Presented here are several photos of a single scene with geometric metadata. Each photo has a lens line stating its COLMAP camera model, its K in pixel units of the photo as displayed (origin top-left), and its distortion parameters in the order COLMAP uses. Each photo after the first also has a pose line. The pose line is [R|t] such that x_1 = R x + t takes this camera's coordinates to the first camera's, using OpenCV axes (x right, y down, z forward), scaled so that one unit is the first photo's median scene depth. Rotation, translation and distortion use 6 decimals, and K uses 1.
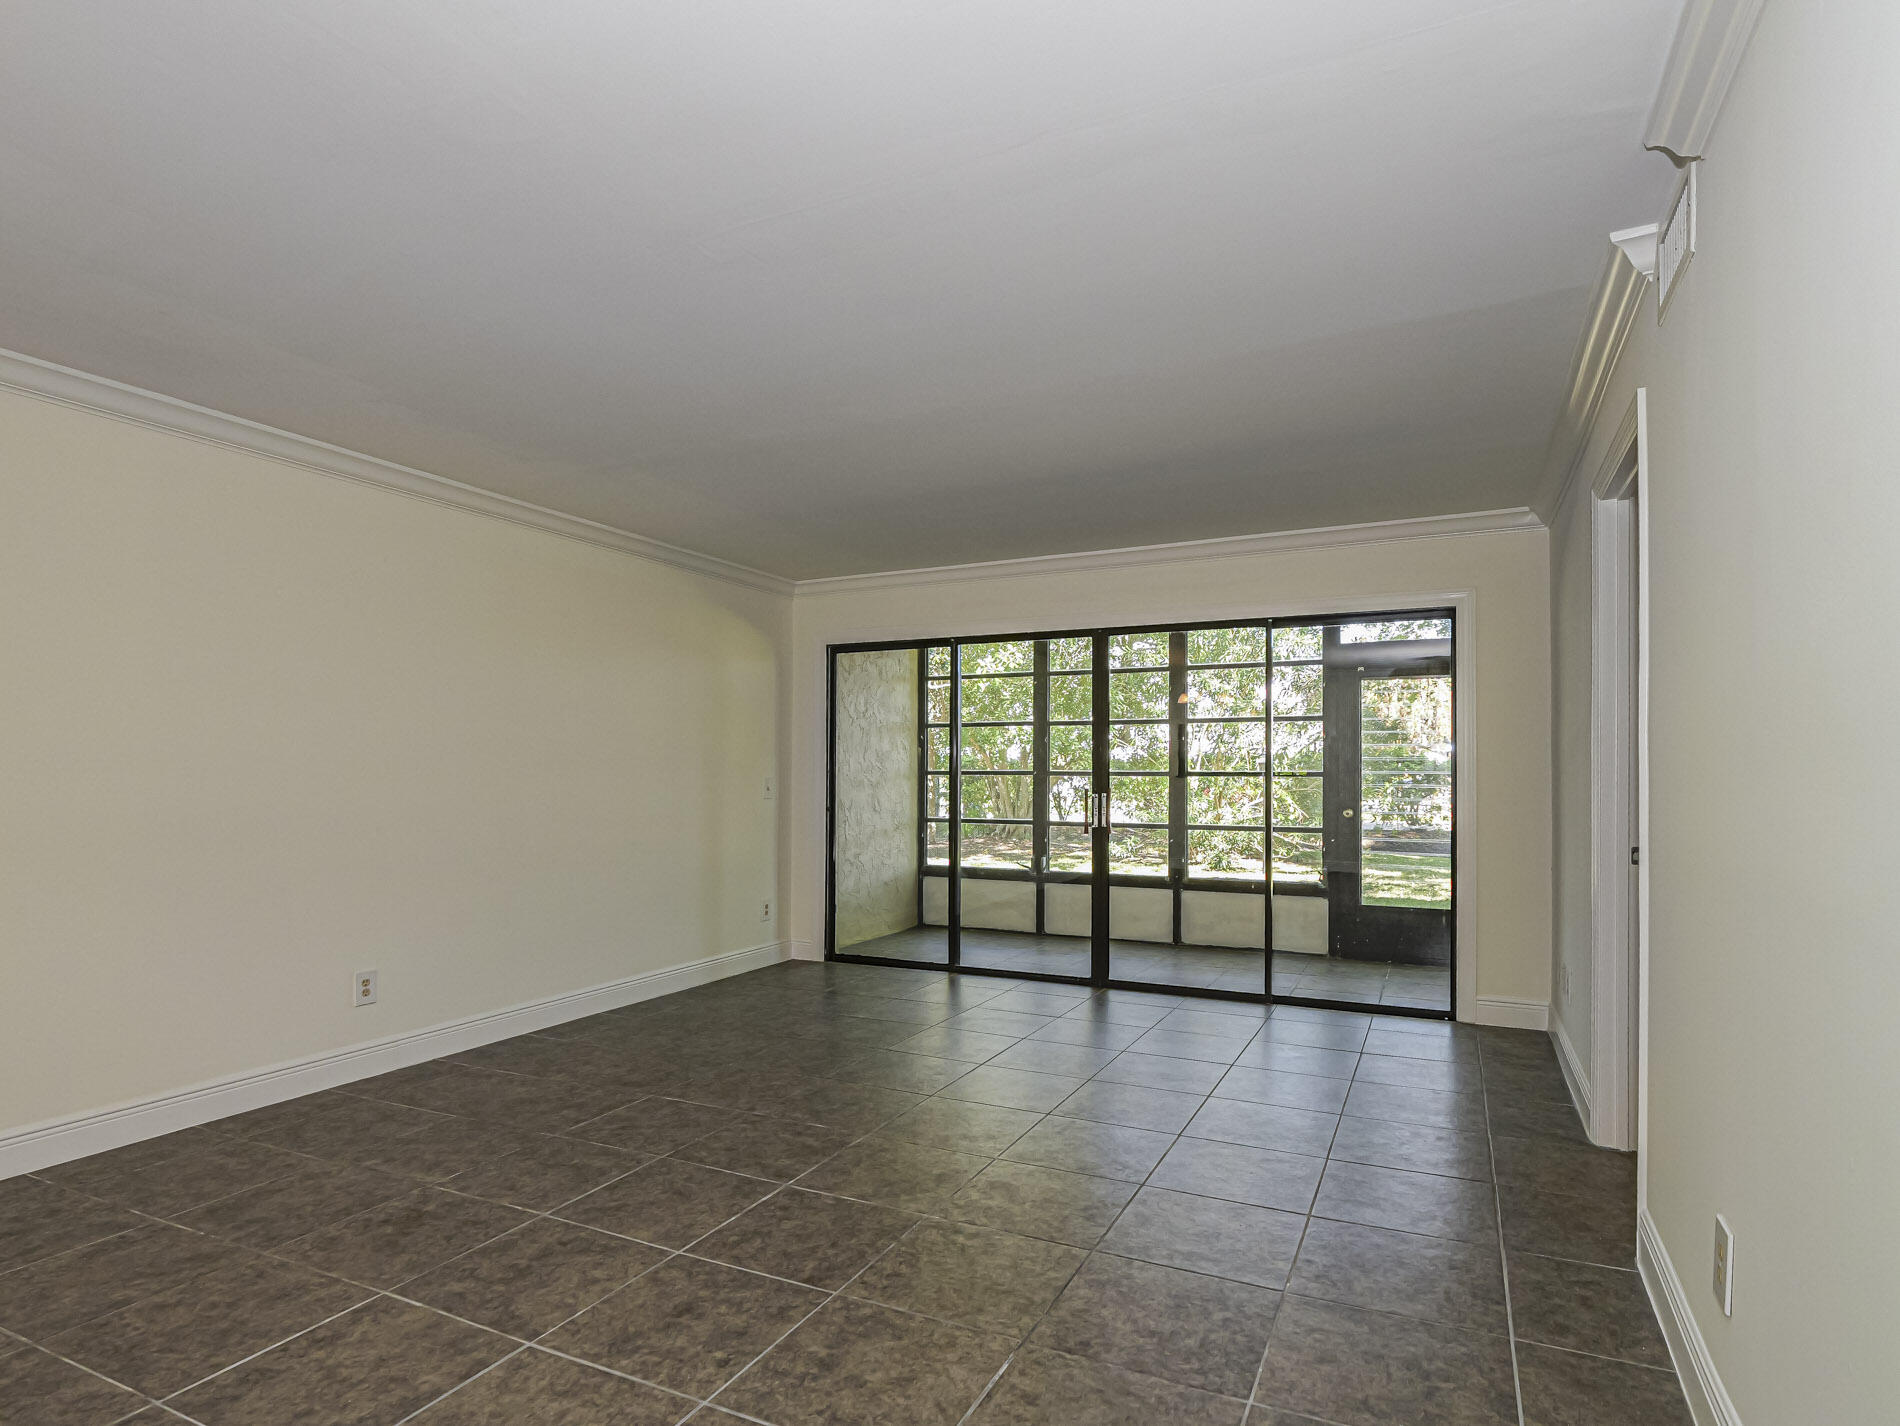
lens RADIAL K [[1054.6, 0, 979.3], [0, 1054.6, 777.8], [0, 0, 1]] dist [-0.009068, 0.001732]
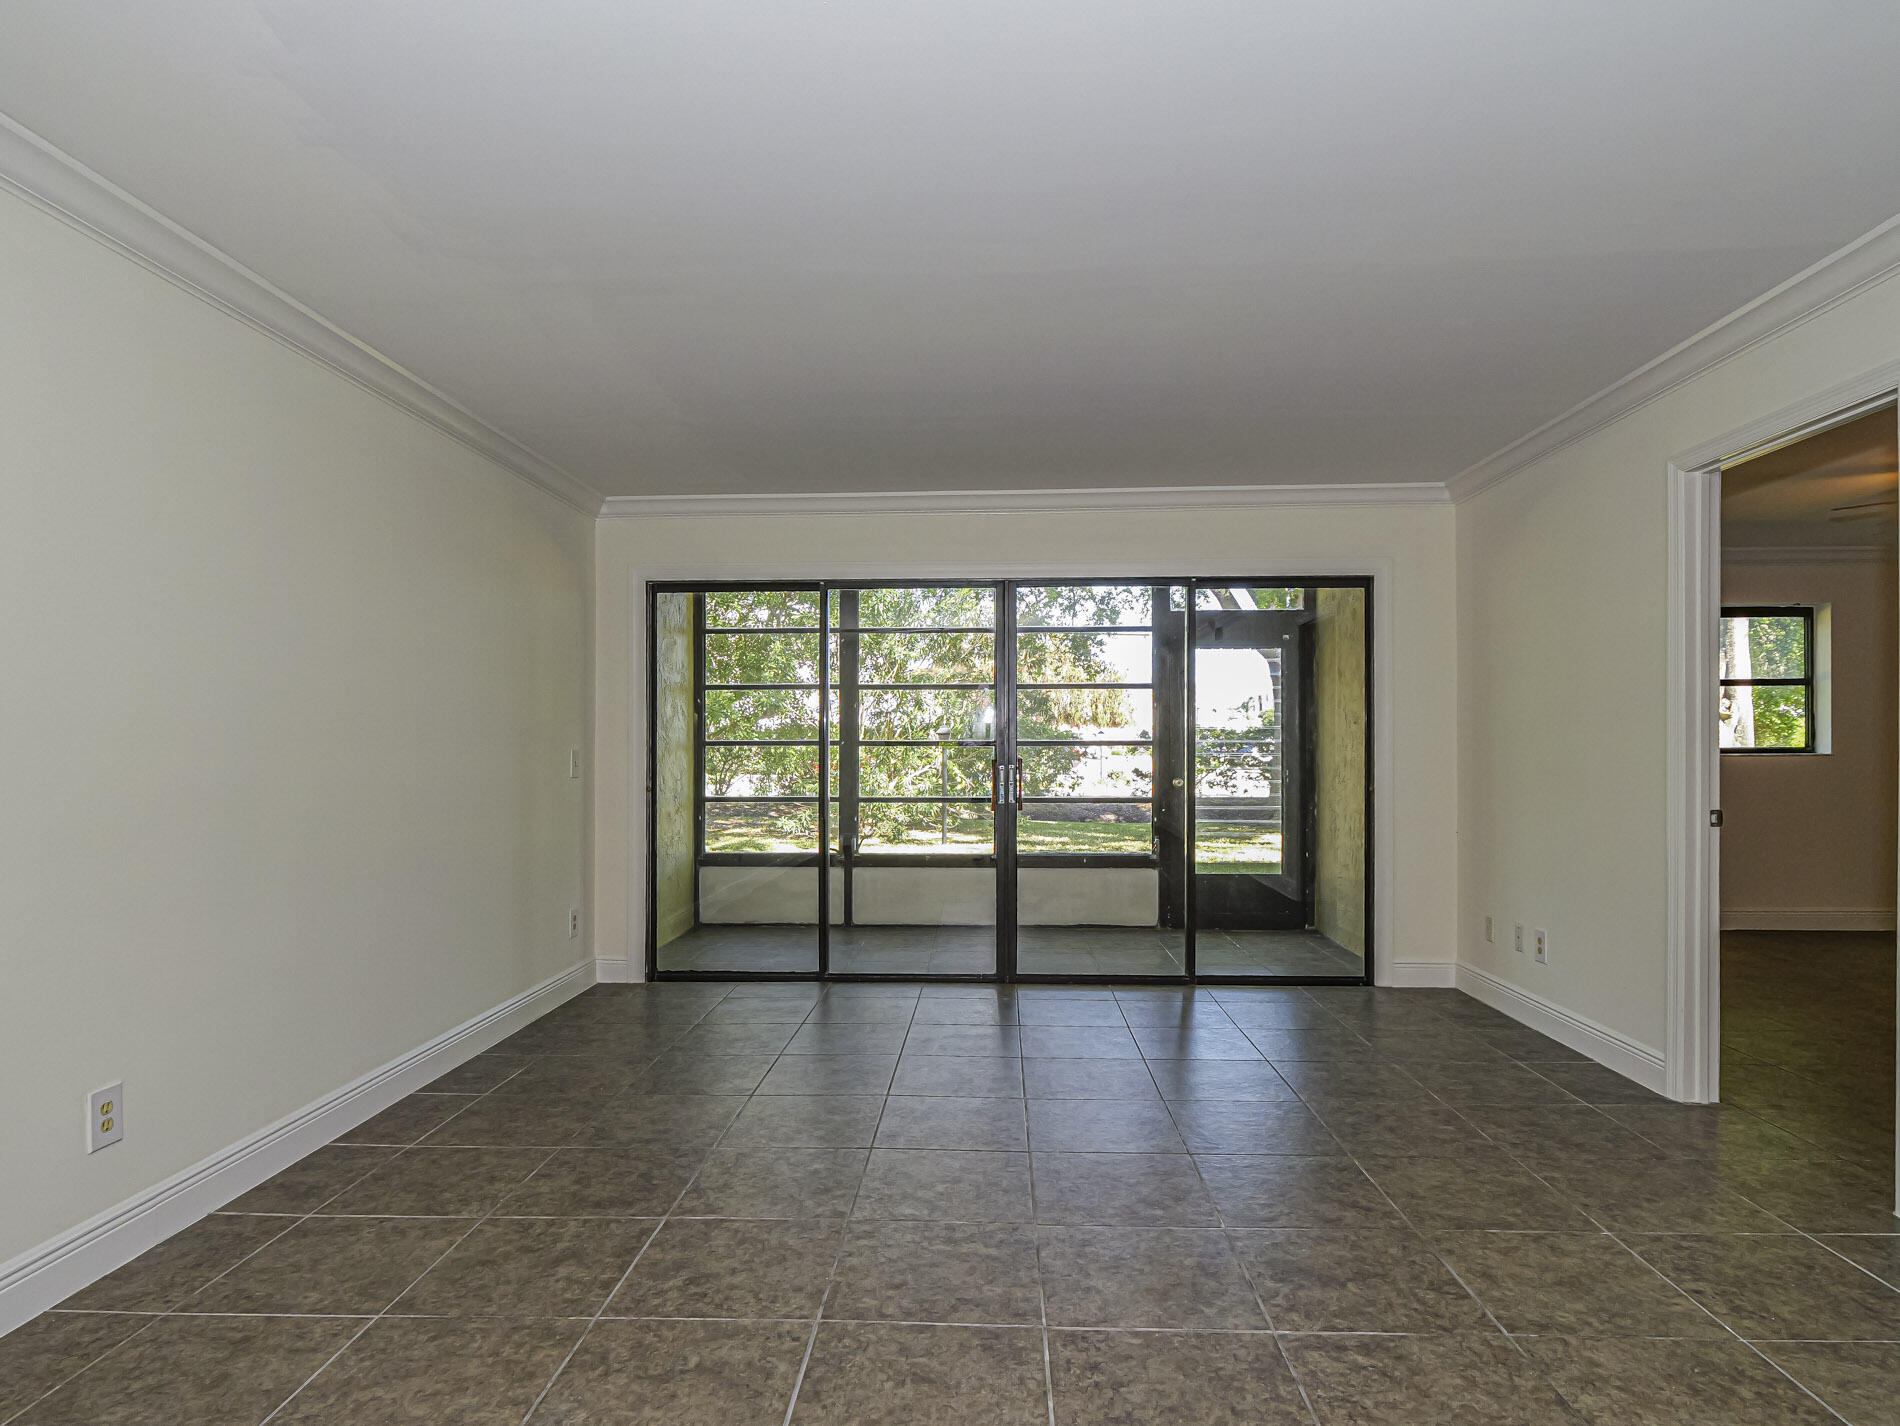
lens RADIAL K [[1054.6, 0, 948.6], [0, 1054.6, 744.7], [0, 0, 1]] dist [-0.009068, 0.001732]
pose [[0.915065, -0.003955, 0.403288, -0.278697], [0.005431, 0.999982, -0.002515, -0.000114], [-0.403271, 0.004492, 0.915070, 0.203803]]
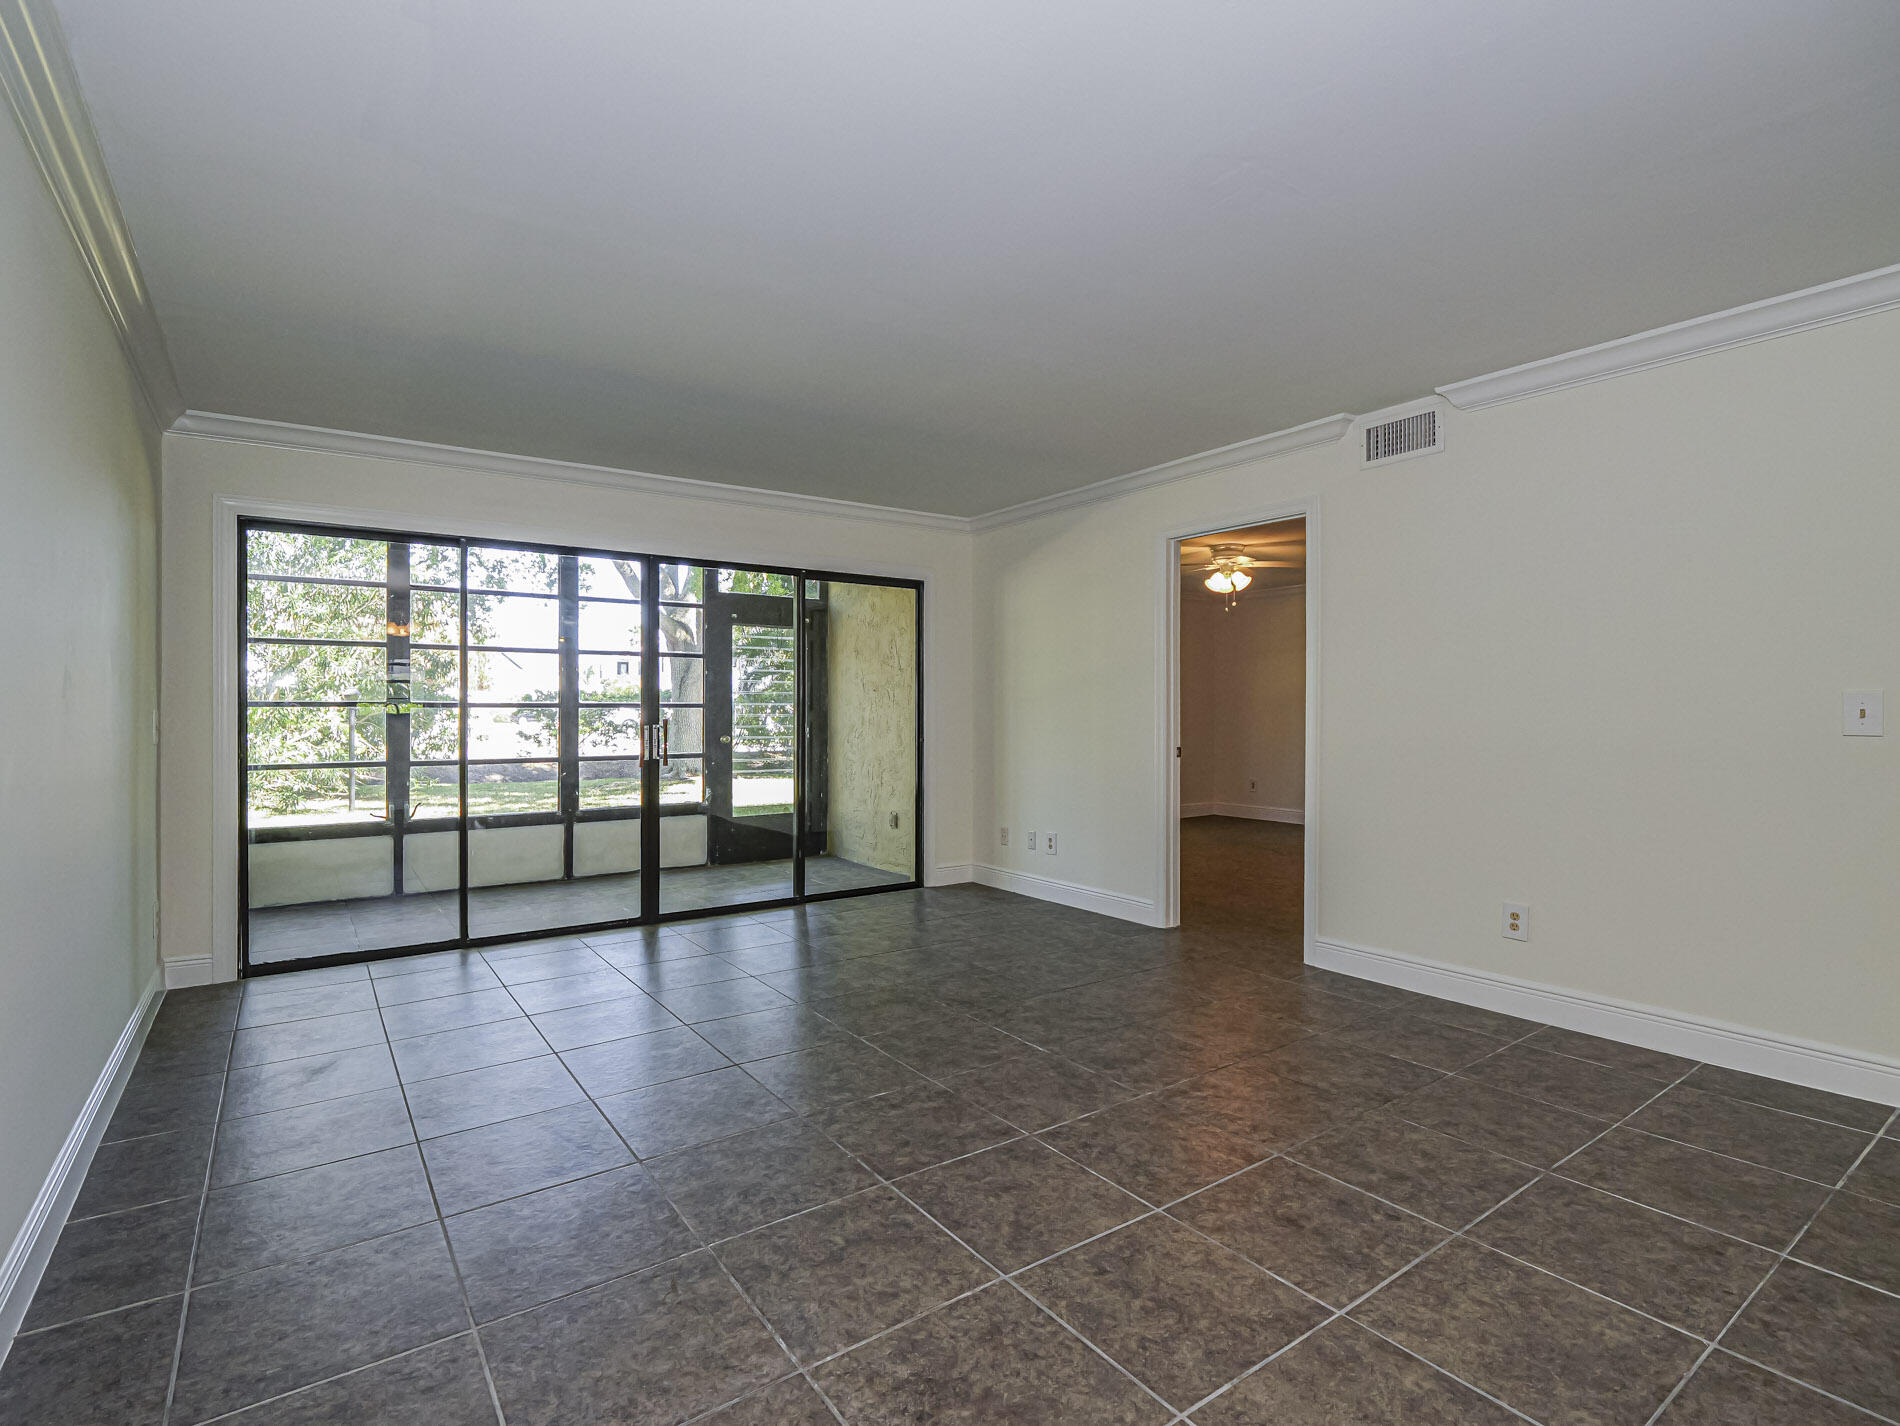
lens RADIAL K [[937.1, 0, 931.1], [0, 937.1, 709.4], [0, 0, 1]] dist [-0.007034, -0.006443]
pose [[0.478090, -0.003655, 0.878303, -0.512360], [0.003880, 0.999990, 0.002049, 0.000246], [-0.878302, 0.002428, 0.478100, 0.357060]]
